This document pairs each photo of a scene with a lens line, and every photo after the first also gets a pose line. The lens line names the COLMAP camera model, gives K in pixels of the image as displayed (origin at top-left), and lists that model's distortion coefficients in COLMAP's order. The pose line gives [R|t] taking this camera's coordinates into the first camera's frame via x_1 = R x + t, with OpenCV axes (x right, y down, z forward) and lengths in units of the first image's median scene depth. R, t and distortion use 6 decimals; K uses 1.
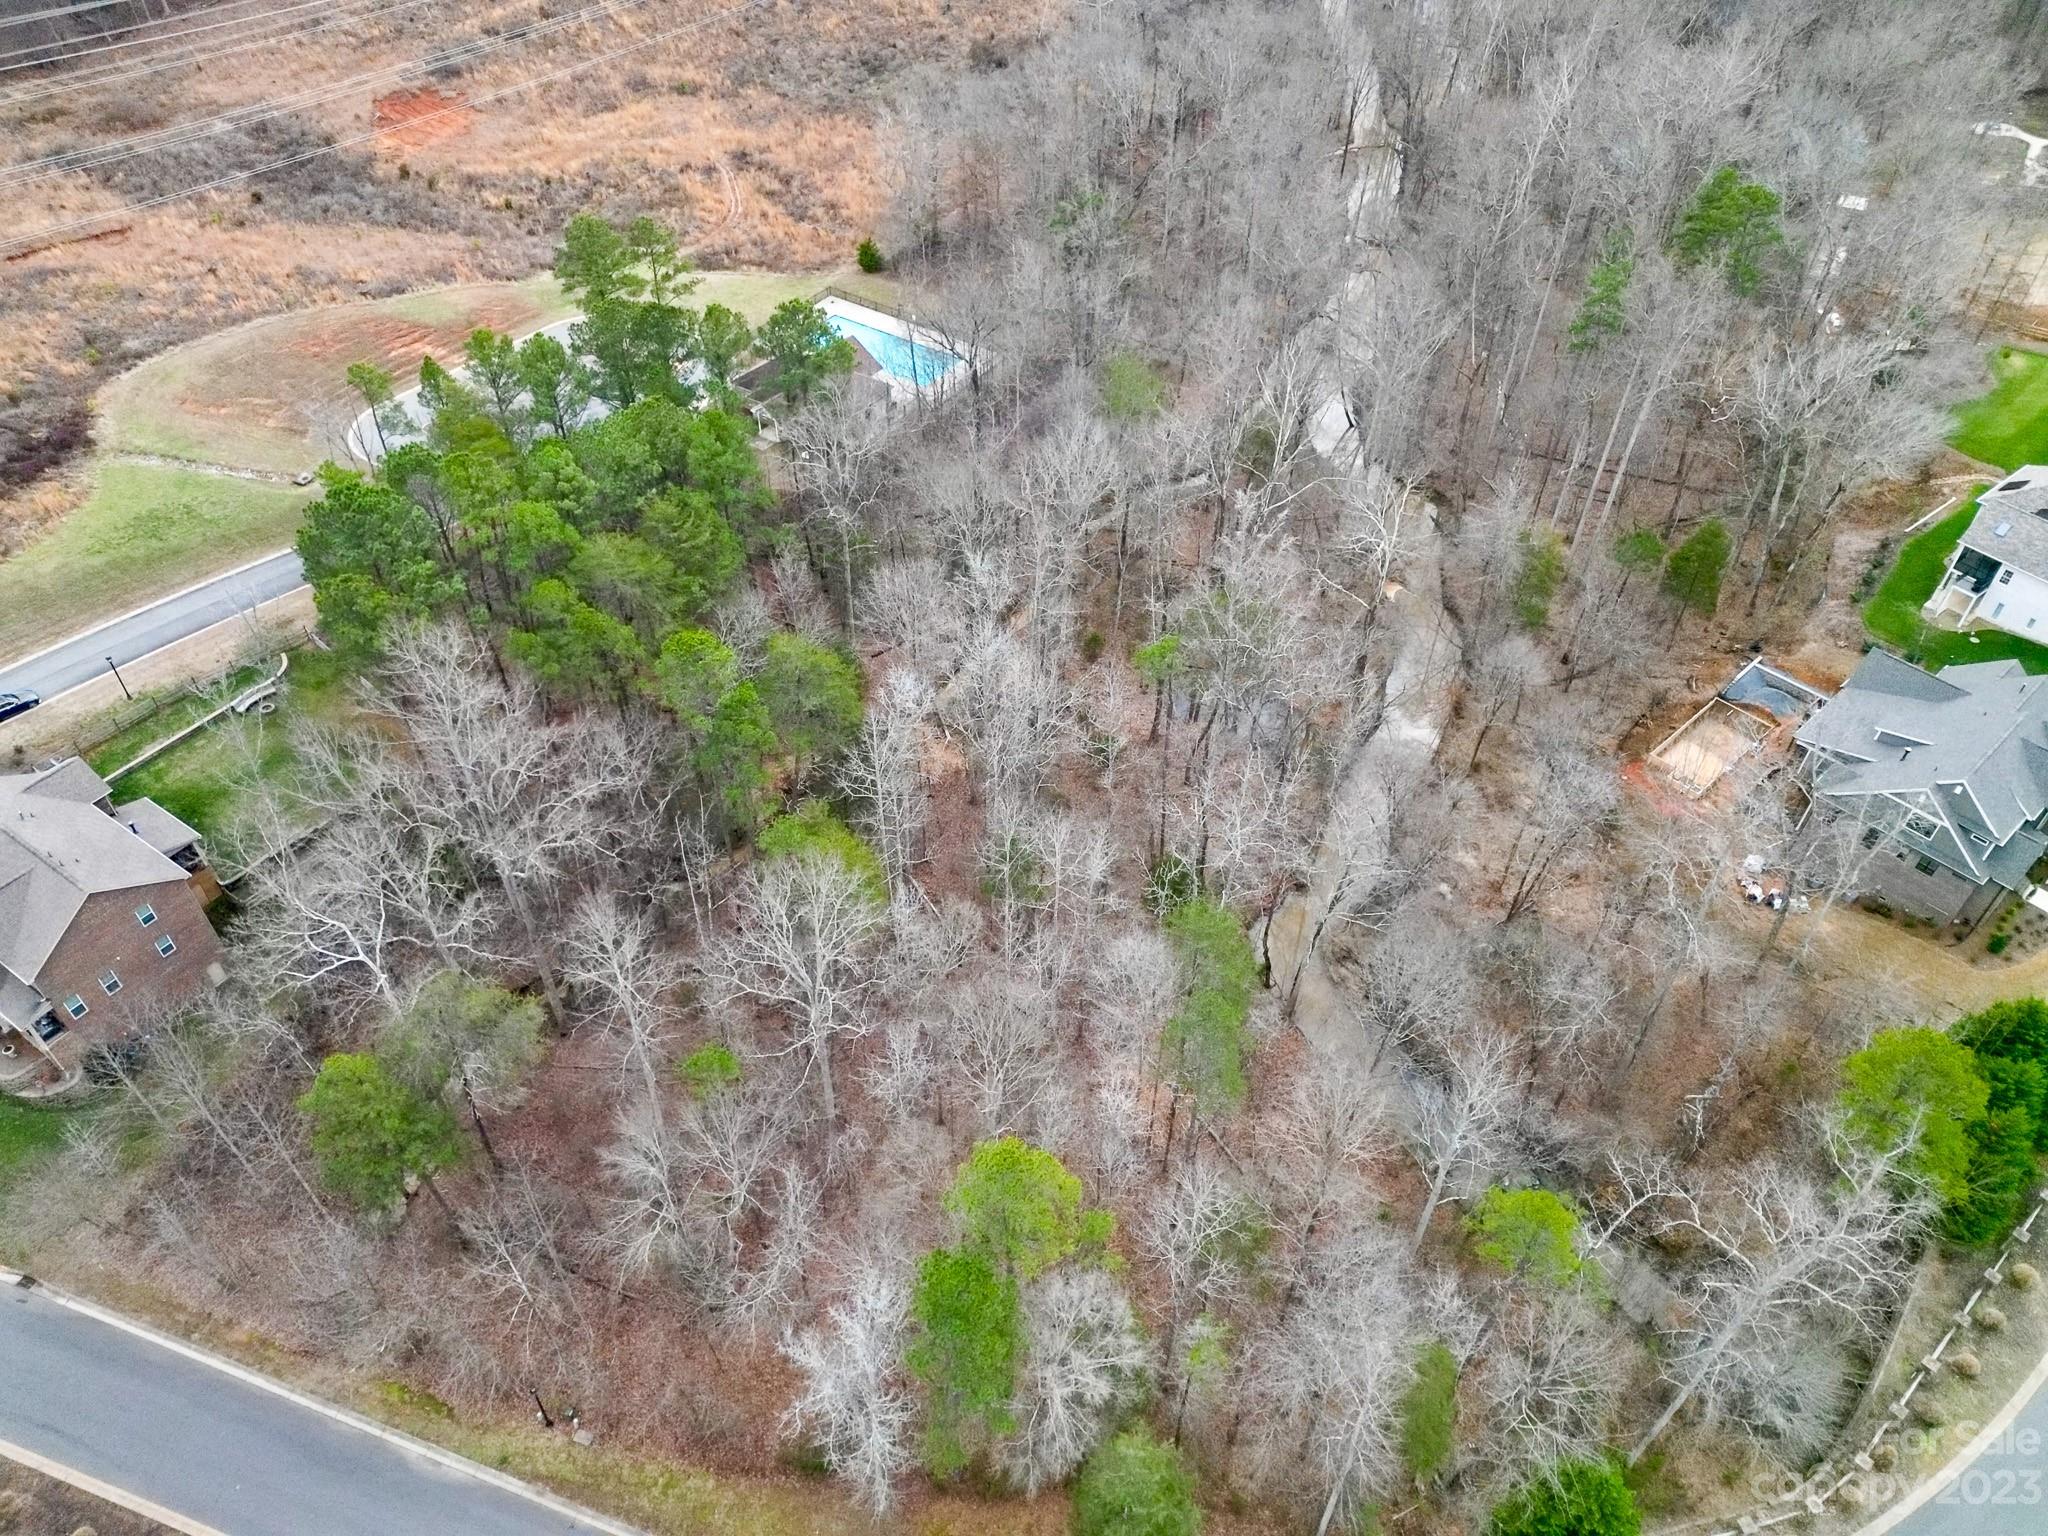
lens RADIAL K [[1431.3, 0, 1010.4], [0, 1431.3, 767.8], [0, 0, 1]] dist [0.057295, -0.042734]
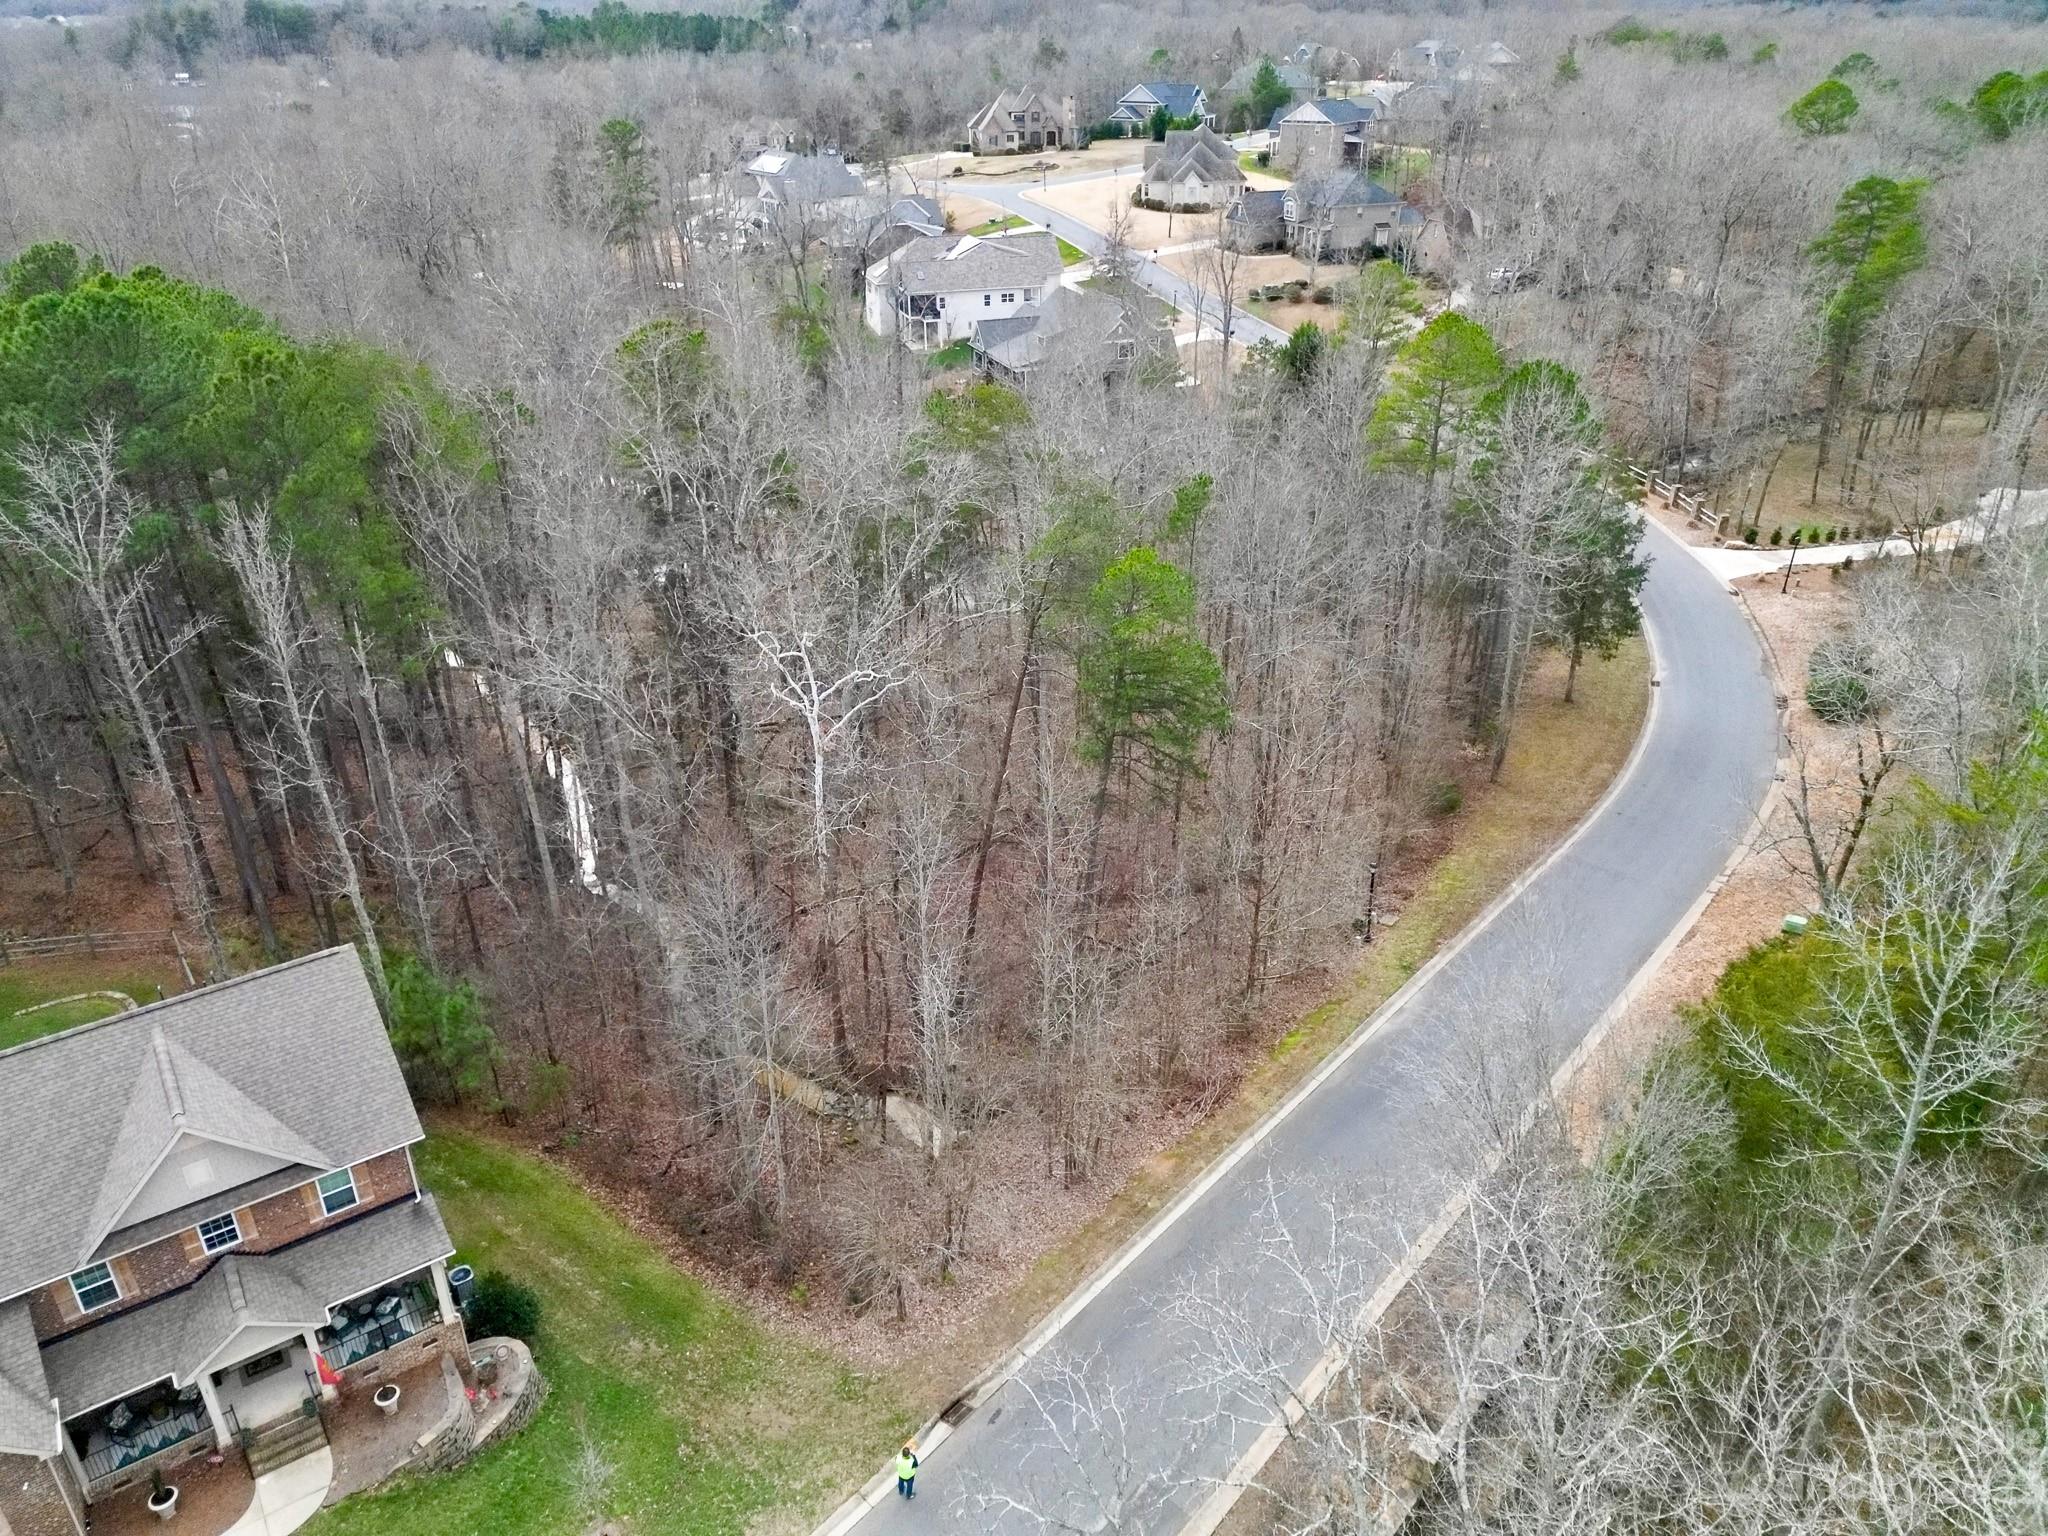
lens RADIAL K [[1431.3, 0, 1014.3], [0, 1431.3, 768.7], [0, 0, 1]] dist [0.057295, -0.042734]
pose [[0.354398, -0.438811, 0.825741, -0.639402], [0.653354, 0.747947, 0.117058, 0.089166], [-0.668977, 0.498016, 0.551770, 0.385036]]
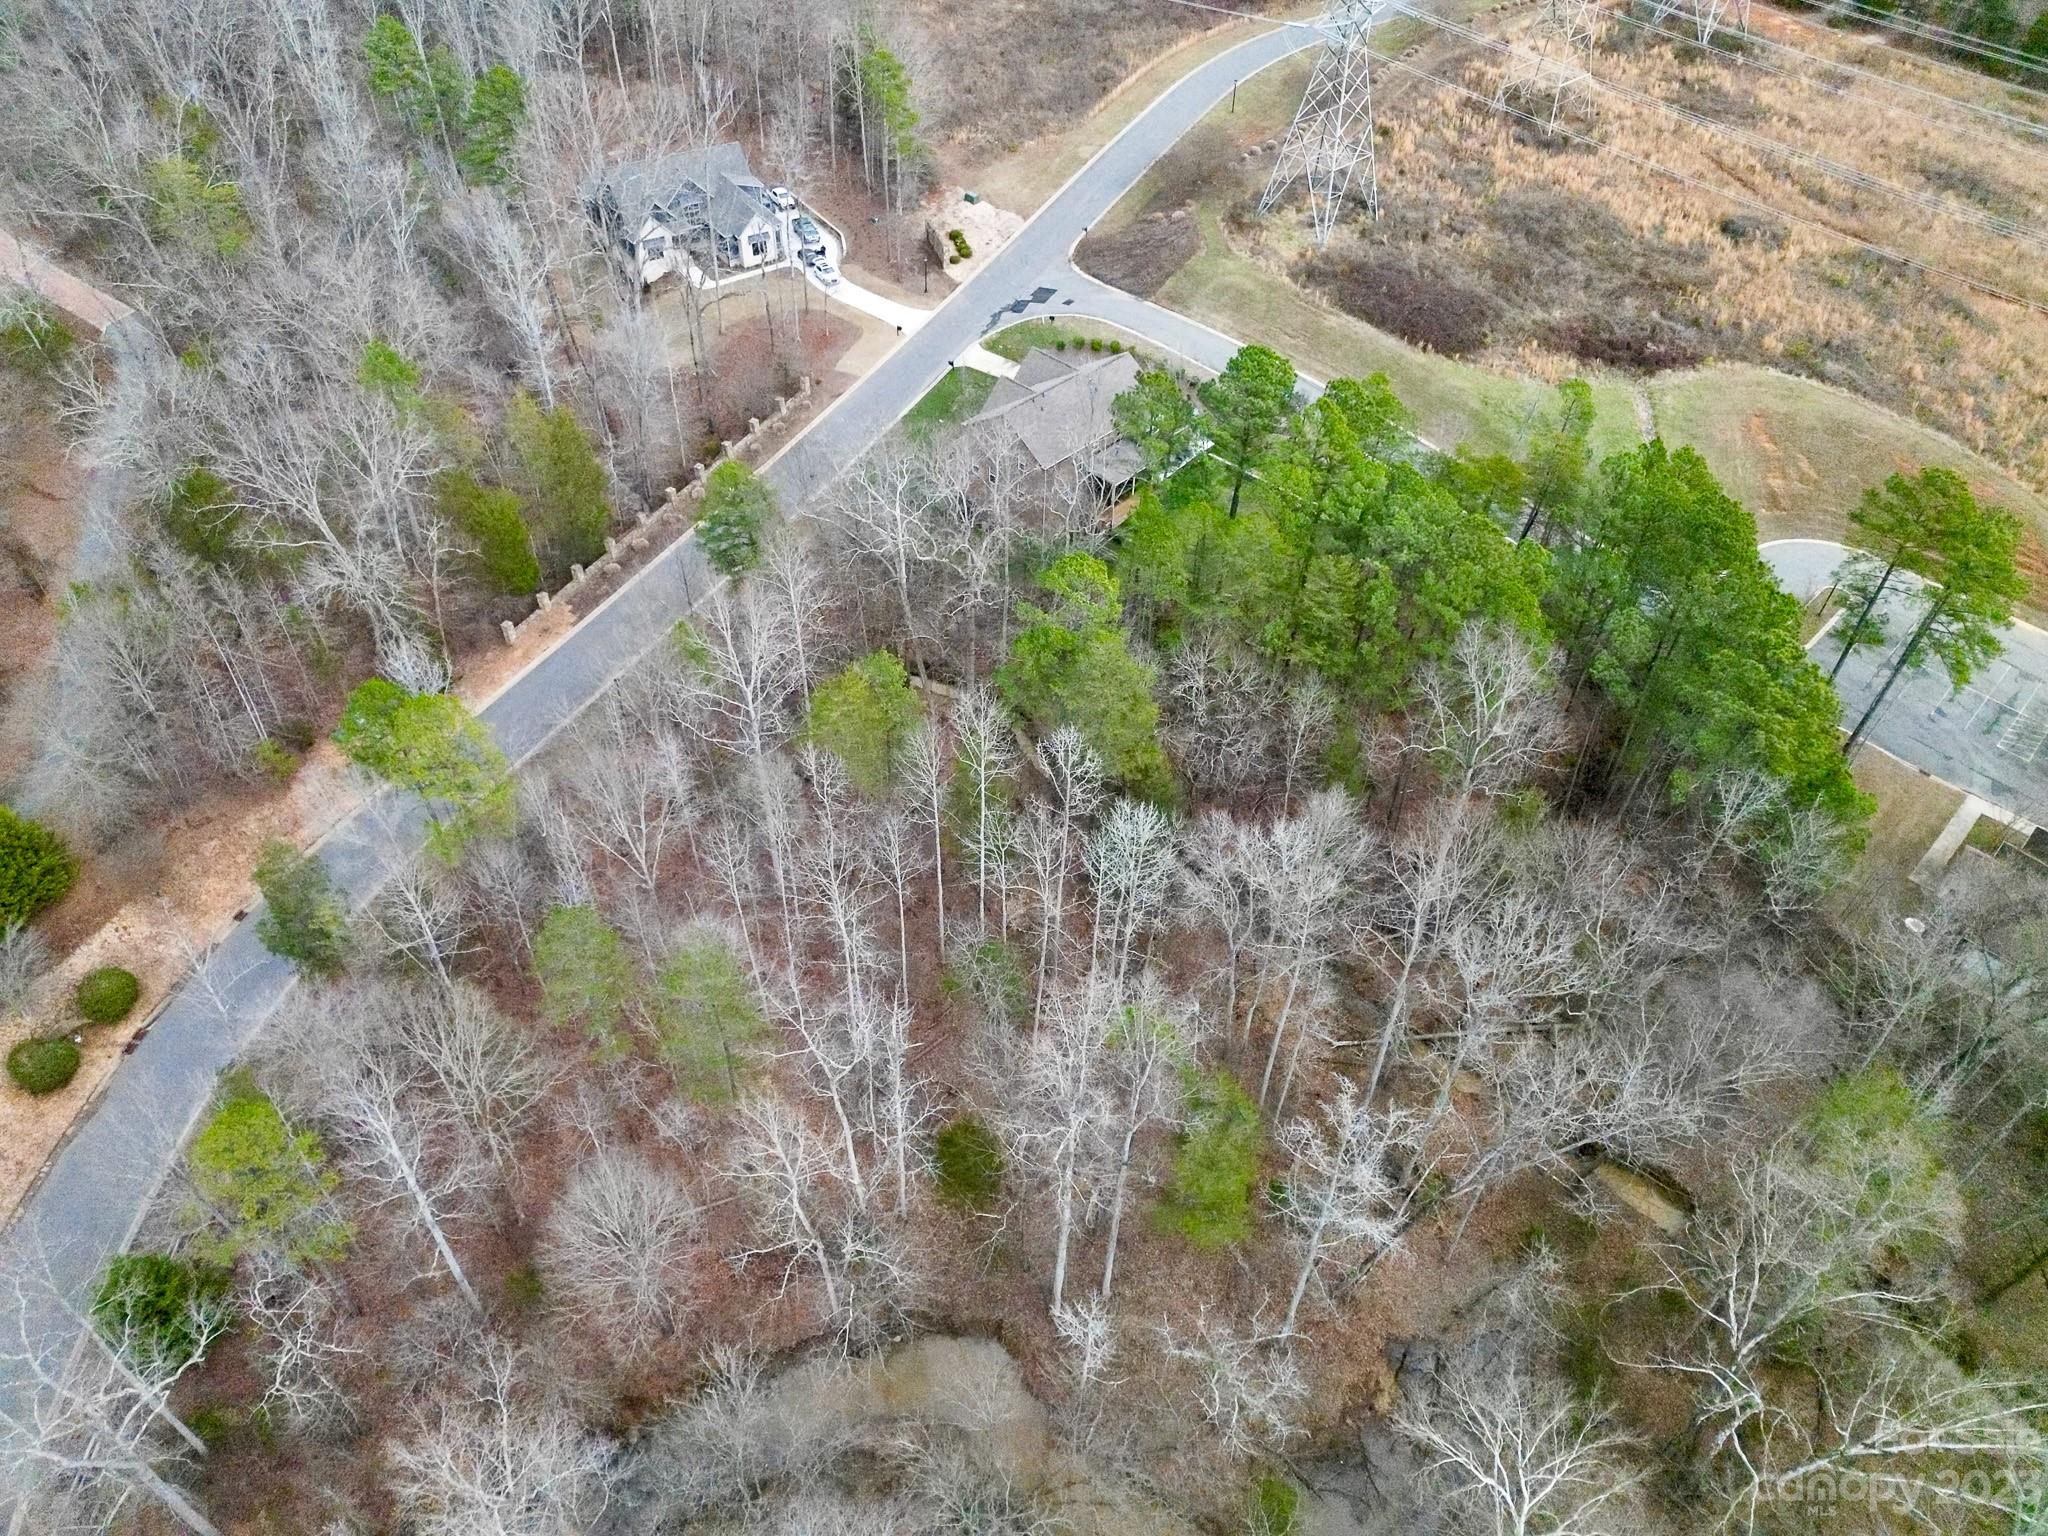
lens RADIAL K [[1431.3, 0, 1015.3], [0, 1431.3, 769.2], [0, 0, 1]] dist [0.057295, -0.042734]
pose [[-0.166266, 0.680966, -0.713191, 0.446206], [-0.695468, 0.431755, 0.574380, -0.414459], [0.699057, 0.591501, 0.401804, 0.440184]]
